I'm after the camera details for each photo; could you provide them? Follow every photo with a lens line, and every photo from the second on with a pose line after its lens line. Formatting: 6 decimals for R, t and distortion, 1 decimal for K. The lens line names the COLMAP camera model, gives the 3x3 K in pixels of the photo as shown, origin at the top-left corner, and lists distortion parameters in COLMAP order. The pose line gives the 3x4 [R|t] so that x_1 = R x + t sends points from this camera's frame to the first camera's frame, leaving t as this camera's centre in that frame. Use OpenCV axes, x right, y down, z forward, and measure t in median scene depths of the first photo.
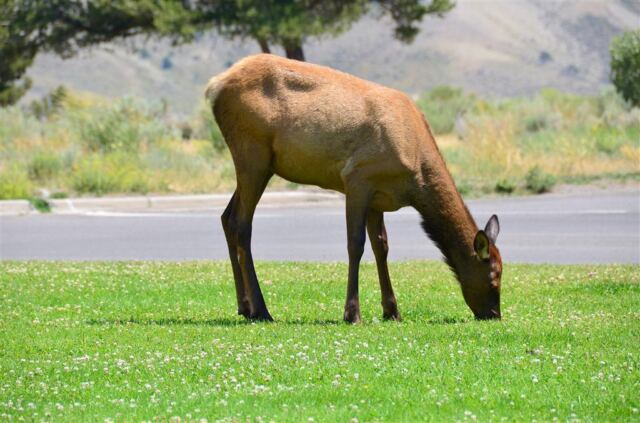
lens RADIAL K [[4683.9, 0, 318.8], [0, 4683.9, 214.0], [0, 0, 1]] dist [1.697355, 0.000000]
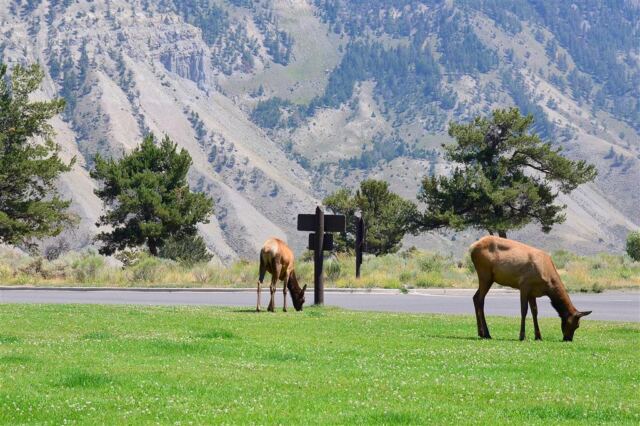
lens RADIAL K [[1330.8, 0, 323.0], [0, 1330.8, 206.7], [0, 0, 1]] dist [0.038292, 0.000000]
pose [[0.986627, 0.021489, -0.161572, 0.015565], [-0.033395, 0.996893, -0.071338, 0.005775], [0.159537, 0.075780, 0.984279, 0.255565]]
